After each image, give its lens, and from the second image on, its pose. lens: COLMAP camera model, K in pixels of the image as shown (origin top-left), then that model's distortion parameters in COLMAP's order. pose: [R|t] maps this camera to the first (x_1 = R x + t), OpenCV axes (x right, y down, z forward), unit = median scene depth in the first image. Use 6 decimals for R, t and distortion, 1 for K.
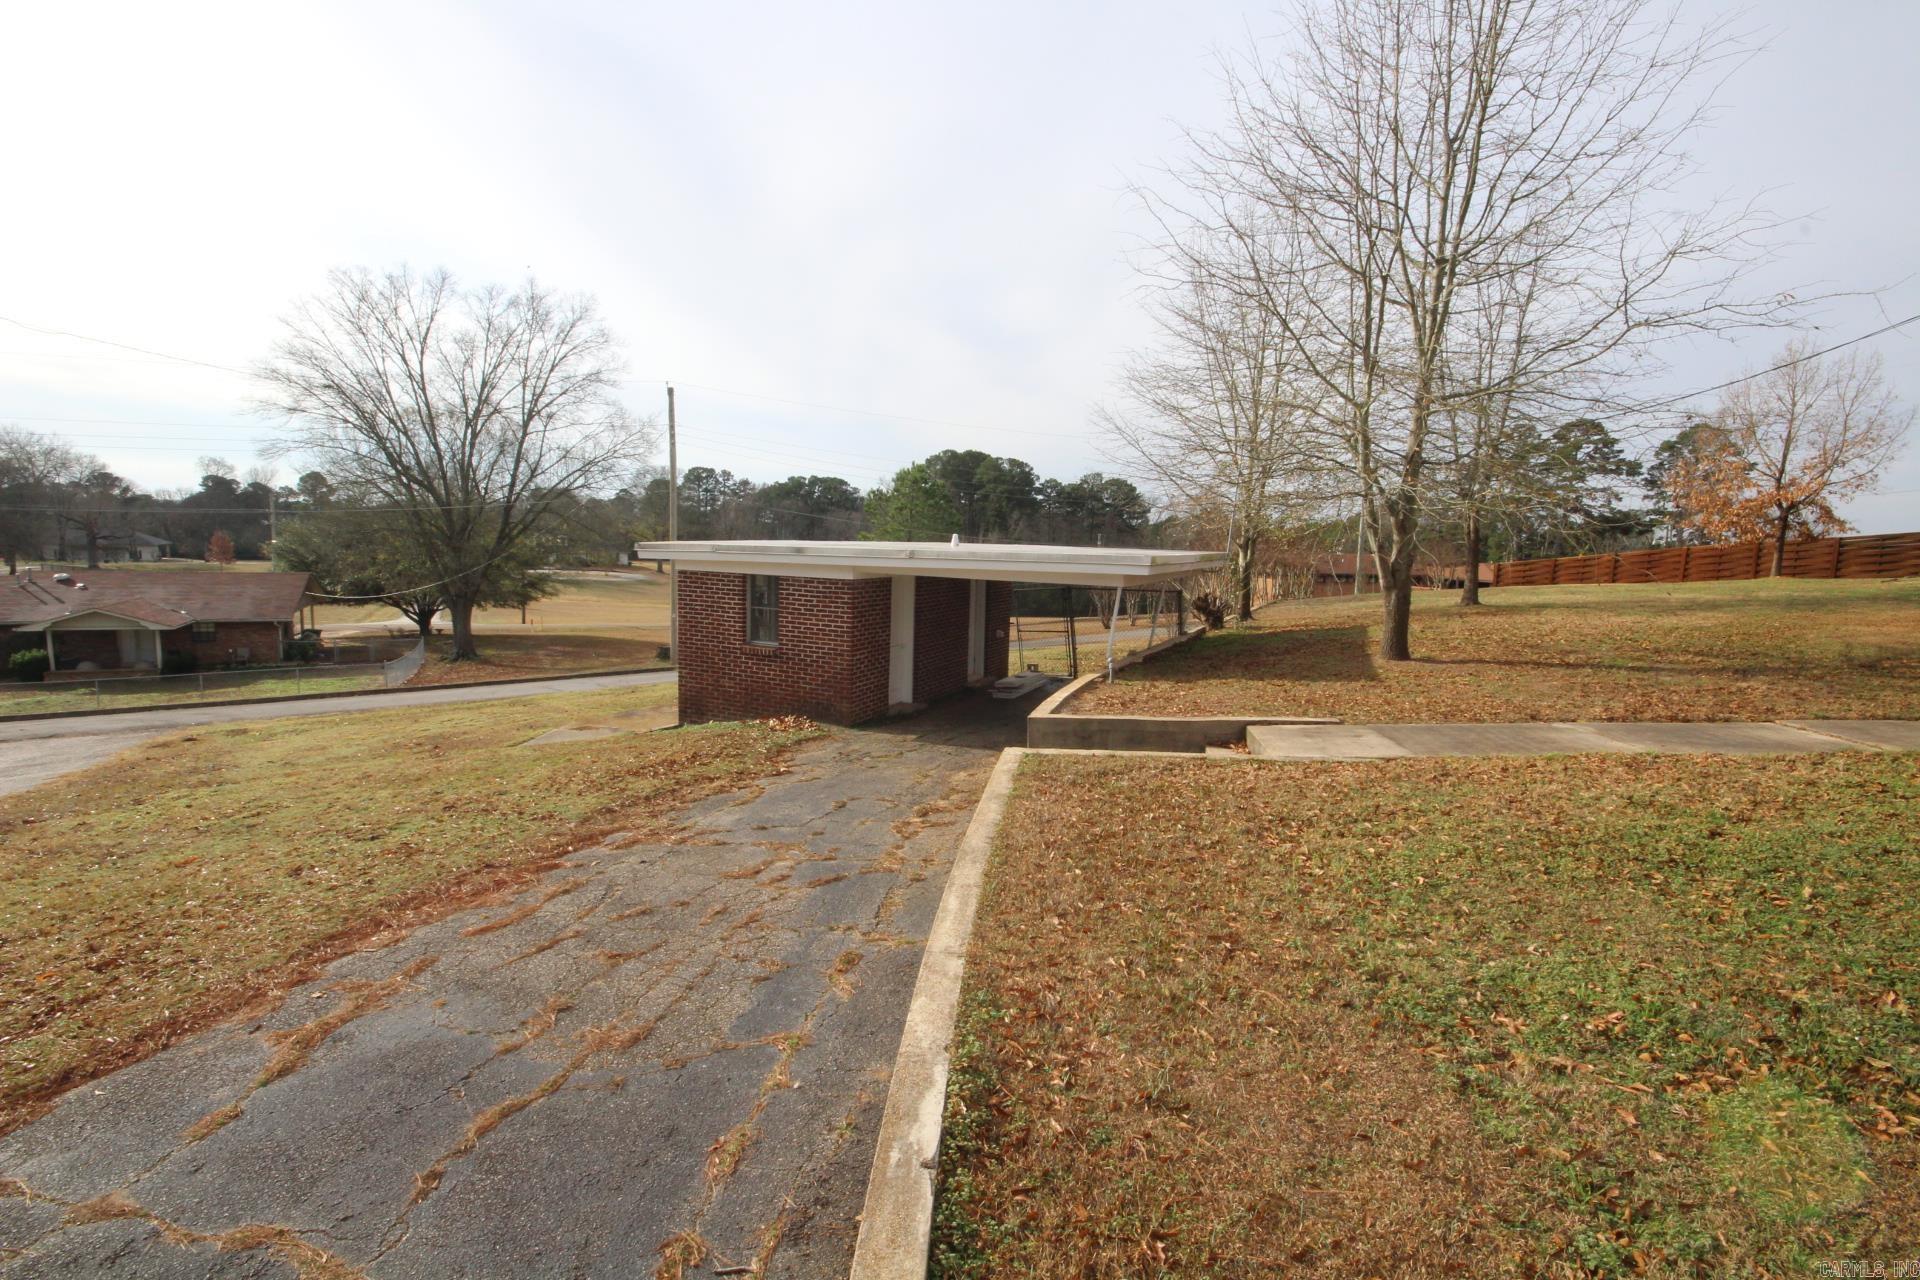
lens RADIAL K [[894.2, 0, 962.2], [0, 894.2, 641.7], [0, 0, 1]] dist [-0.010029, -0.002628]
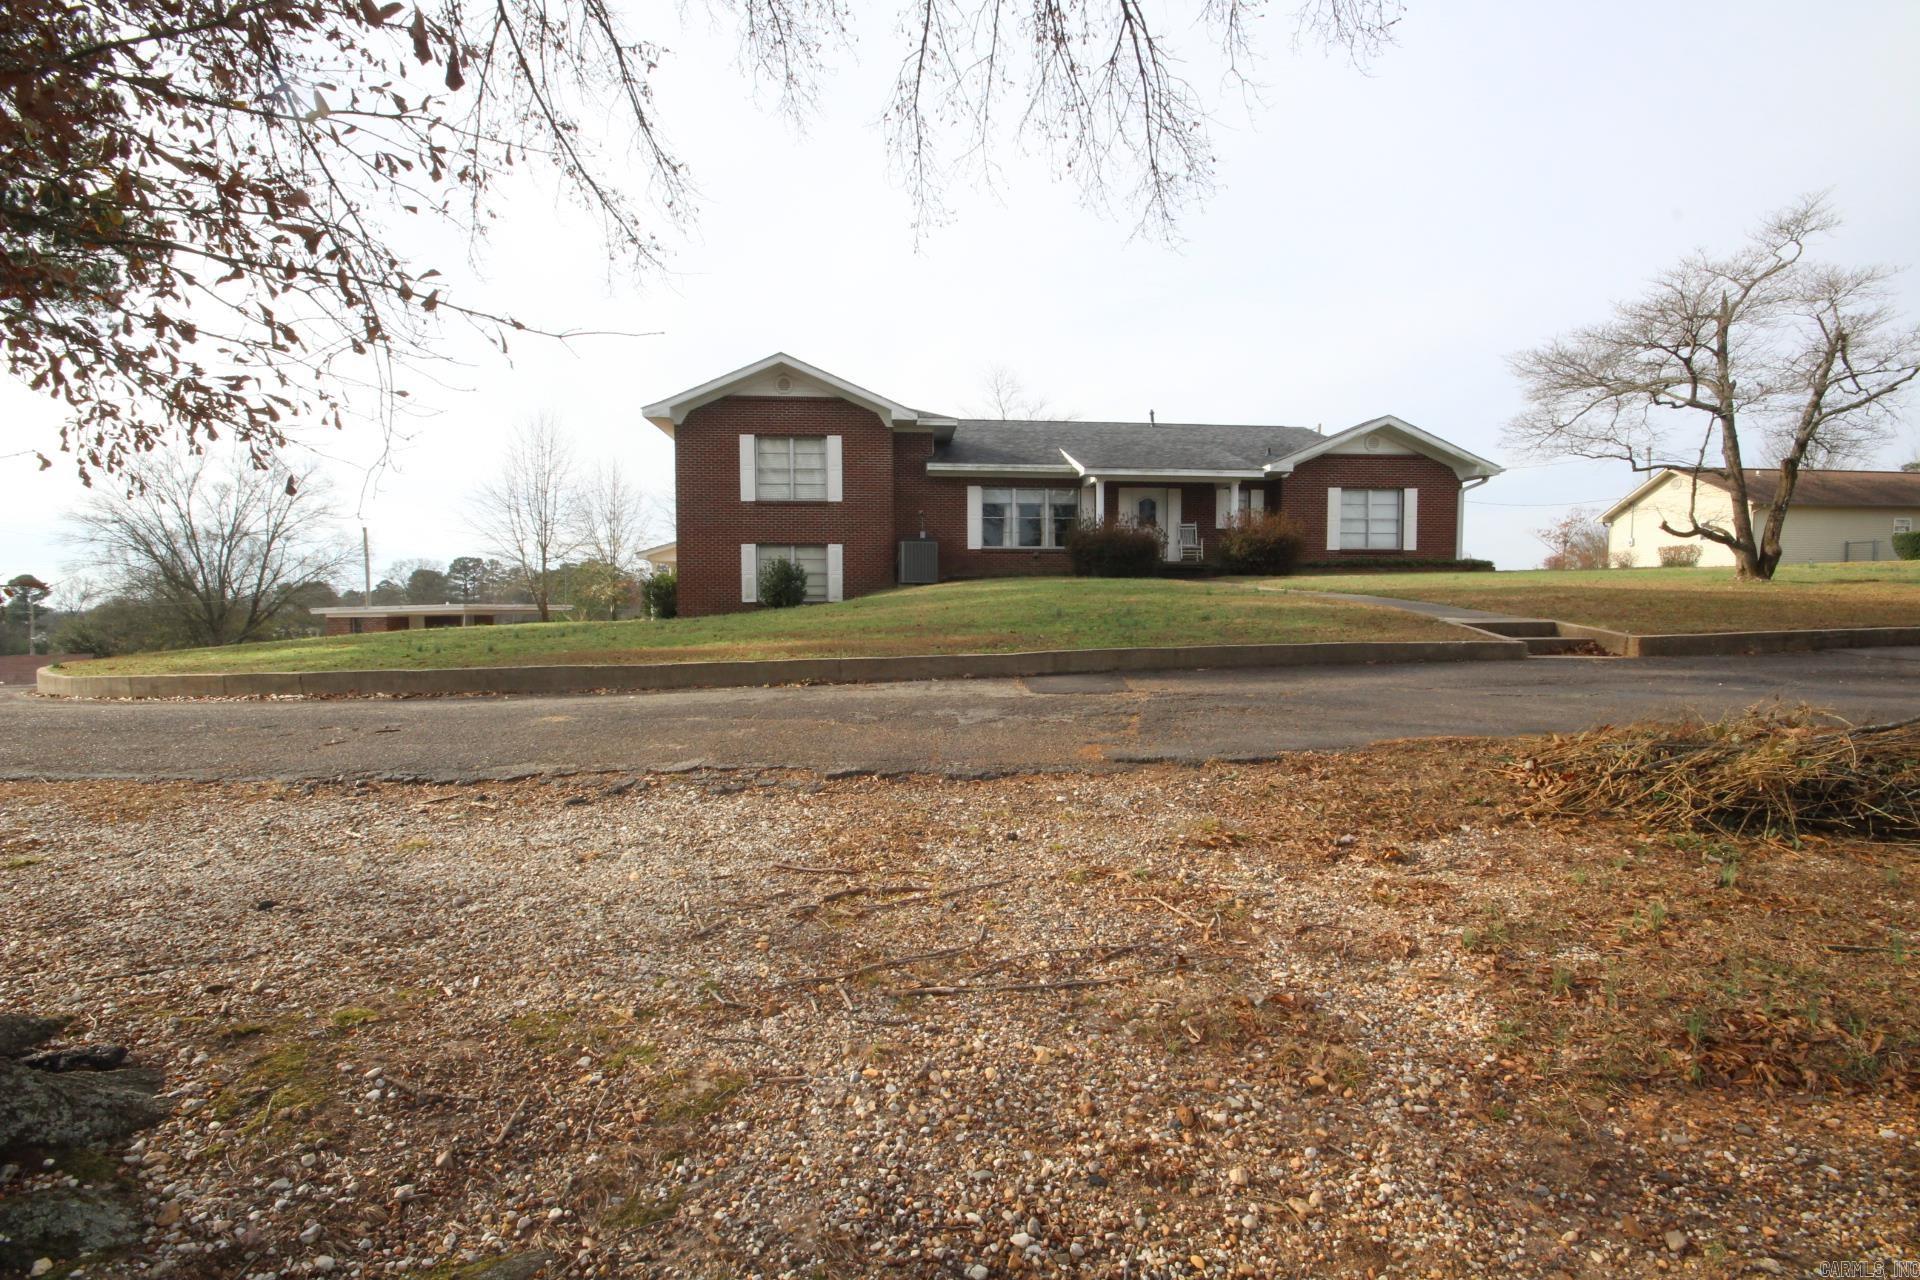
lens RADIAL K [[894.2, 0, 966.2], [0, 894.2, 648.1], [0, 0, 1]] dist [-0.010029, -0.002628]
pose [[0.977617, -0.044061, 0.205727, 0.302785], [0.060029, 0.995594, -0.072030, 0.094553], [-0.201647, 0.082767, 0.975955, -0.601825]]
